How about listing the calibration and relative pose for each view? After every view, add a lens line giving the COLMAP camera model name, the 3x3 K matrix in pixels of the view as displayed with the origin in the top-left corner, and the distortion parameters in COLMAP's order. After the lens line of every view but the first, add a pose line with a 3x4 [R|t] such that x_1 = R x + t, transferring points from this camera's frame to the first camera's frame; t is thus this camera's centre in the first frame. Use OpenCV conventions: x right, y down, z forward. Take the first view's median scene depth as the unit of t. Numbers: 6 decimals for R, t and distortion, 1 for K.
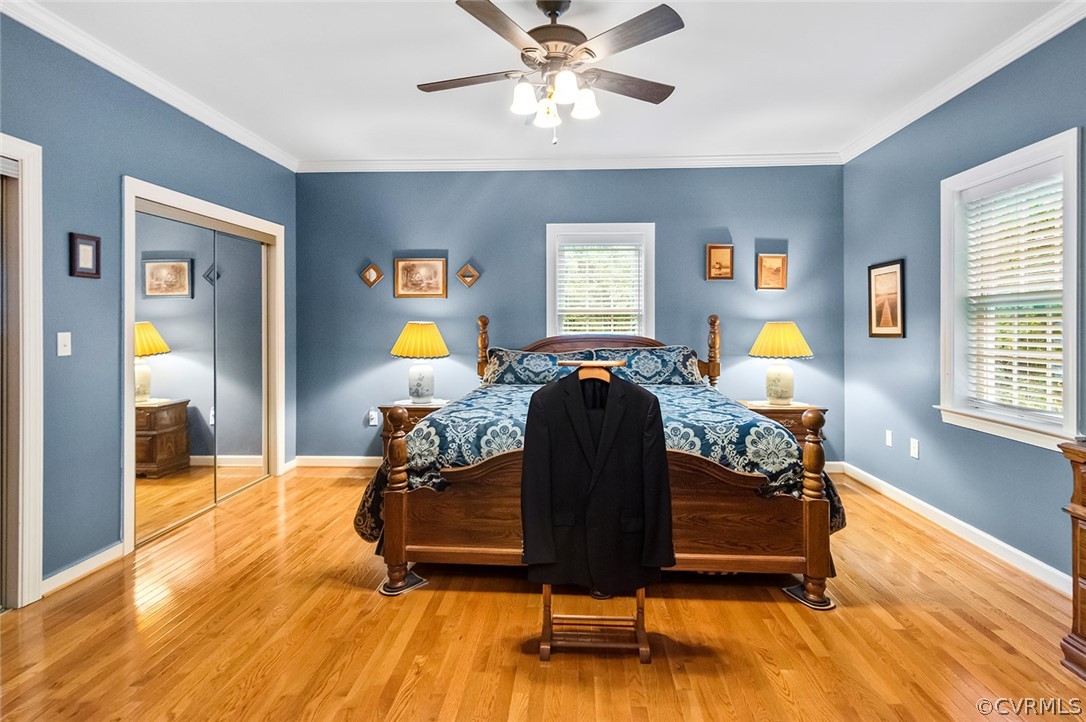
lens RADIAL K [[554.0, 0, 542.9], [0, 554.0, 322.0], [0, 0, 1]] dist [0.005081, -0.000240]
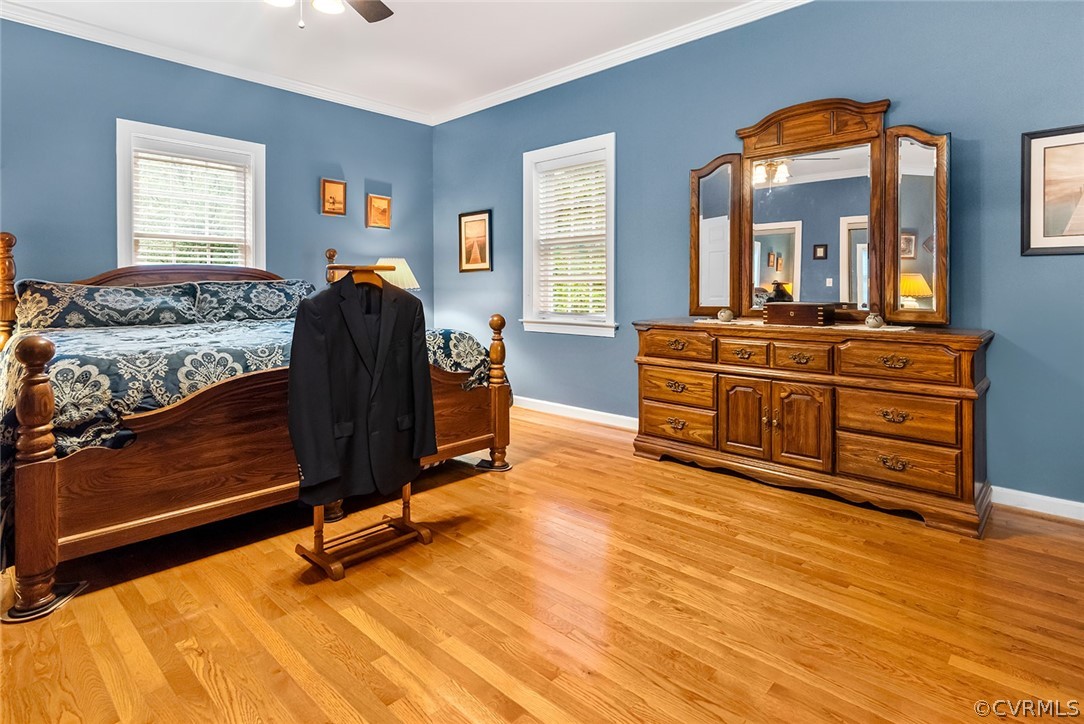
lens RADIAL K [[568.5, 0, 540.7], [0, 568.5, 284.1], [0, 0, 1]] dist [0.004275, -0.000153]
pose [[0.643983, 0.007577, 0.765002, -0.397857], [-0.008507, 0.999960, -0.002743, 0.086599], [-0.764992, -0.004741, 0.644022, 0.097052]]
